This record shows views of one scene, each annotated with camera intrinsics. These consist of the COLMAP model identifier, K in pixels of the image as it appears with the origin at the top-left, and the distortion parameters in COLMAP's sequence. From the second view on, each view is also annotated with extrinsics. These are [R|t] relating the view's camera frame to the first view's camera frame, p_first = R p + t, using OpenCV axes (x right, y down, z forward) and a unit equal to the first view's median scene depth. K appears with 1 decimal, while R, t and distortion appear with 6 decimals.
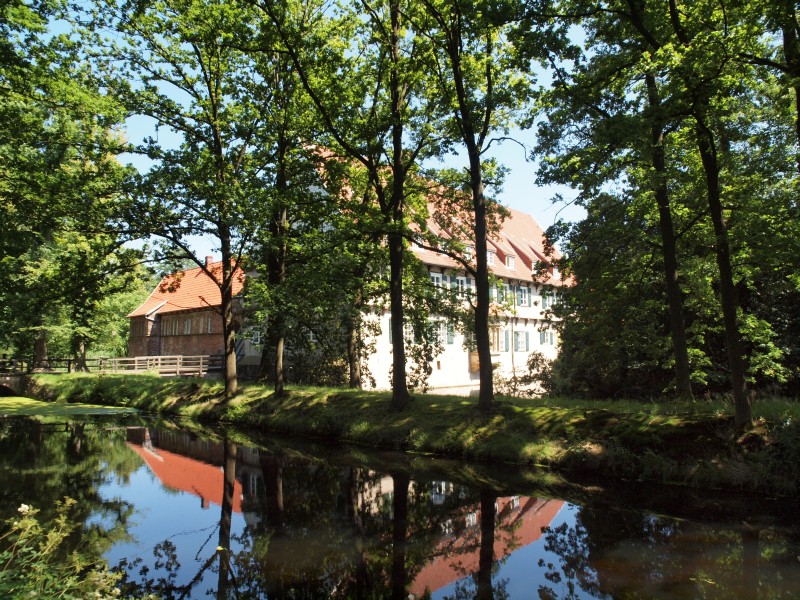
lens RADIAL K [[560.5, 0, 404.0], [0, 560.5, 300.5], [0, 0, 1]] dist [-0.128878, 0.104926]
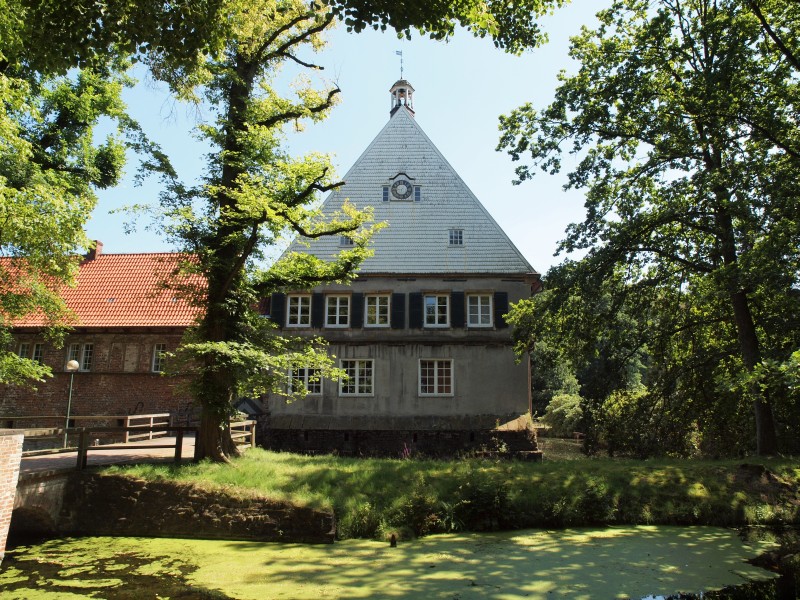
lens RADIAL K [[560.5, 0, 404.0], [0, 560.5, 300.5], [0, 0, 1]] dist [-0.128878, 0.104926]
pose [[0.766525, 0.135105, 0.627843, -0.796950], [-0.070605, 0.989424, -0.126712, 0.058659], [-0.638322, 0.052799, 0.767957, 0.597219]]
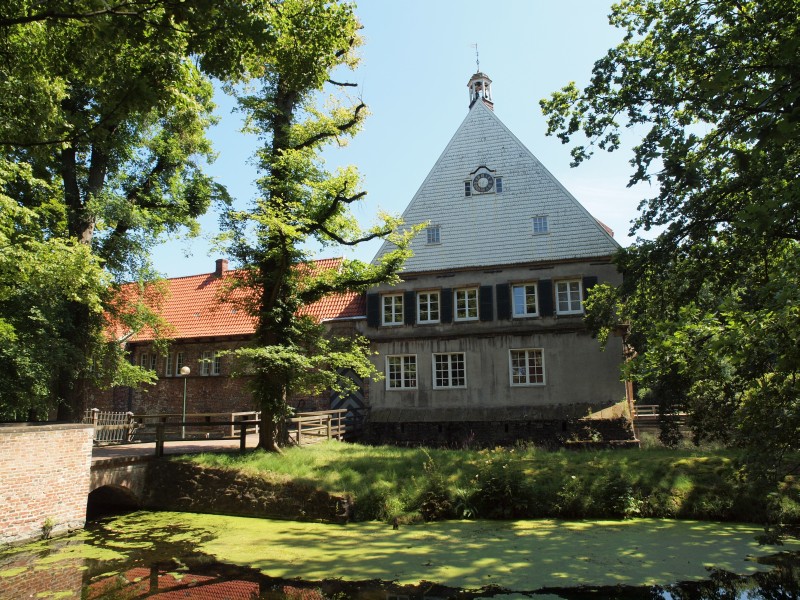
lens RADIAL K [[560.5, 0, 404.0], [0, 560.5, 300.5], [0, 0, 1]] dist [-0.128878, 0.104926]
pose [[0.915862, 0.066163, 0.396004, -0.720858], [-0.029015, 0.994656, -0.099080, 0.051324], [-0.400443, 0.079254, 0.912888, 0.522748]]
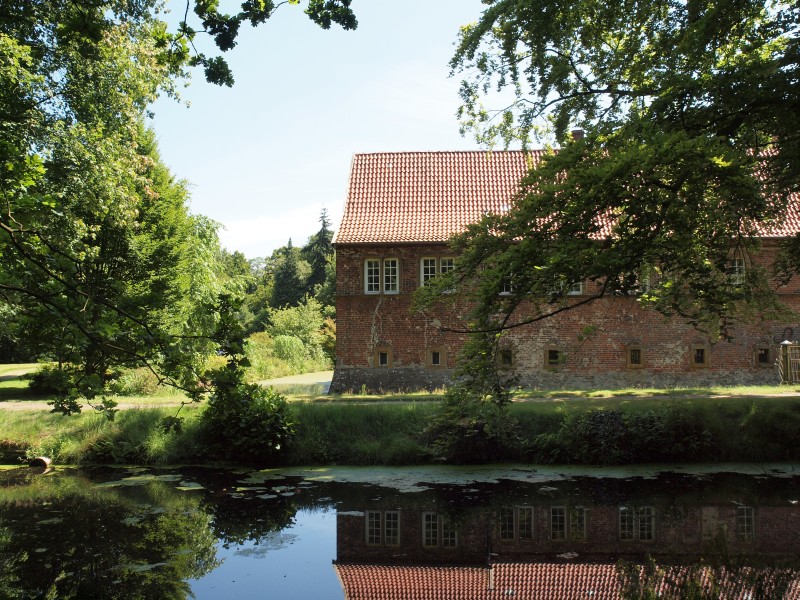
lens RADIAL K [[711.9, 0, 400.0], [0, 711.9, 300.0], [0, 0, 1]] dist [-0.058526, 0.095172]
pose [[0.771295, 0.035477, 0.635488, -1.472035], [-0.061321, 0.997943, 0.018714, 0.108249], [-0.633517, -0.053402, 0.771884, 1.084989]]
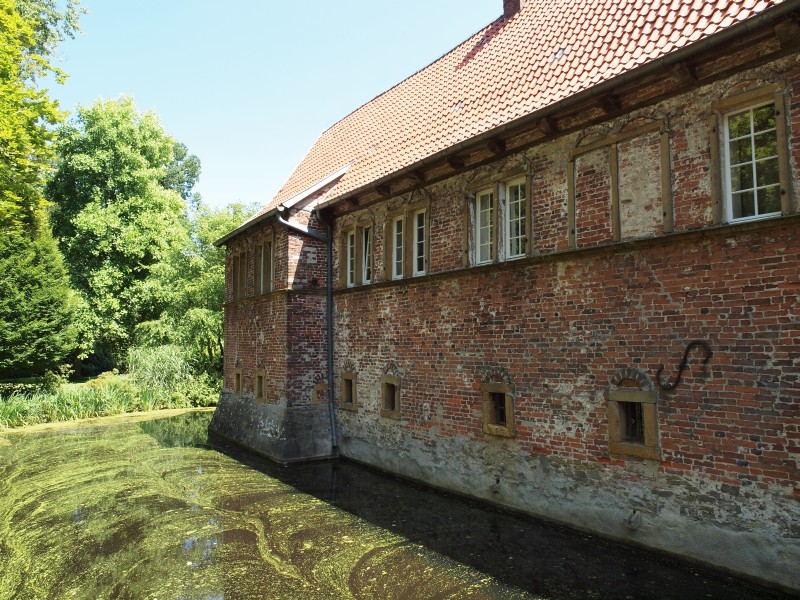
lens RADIAL K [[560.5, 0, 404.0], [0, 560.5, 300.5], [0, 0, 1]] dist [-0.128878, 0.104926]
pose [[0.985165, -0.016458, -0.170817, -0.634622], [0.019495, 0.999680, 0.016118, 0.114430], [0.170497, -0.019209, 0.985171, 1.289667]]
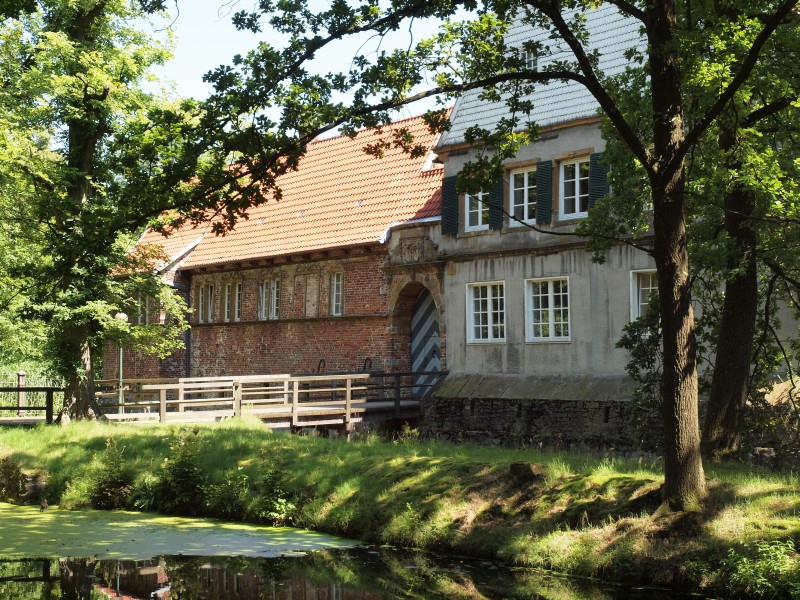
lens RADIAL K [[1295.7, 0, 397.4], [0, 1295.7, 307.2], [0, 0, 1]] dist [0.057896, 0.178687]
pose [[0.986999, -0.003008, -0.160699, -0.247050], [0.011135, 0.998702, 0.049694, 0.011312], [0.160341, -0.050837, 0.985752, 0.156955]]
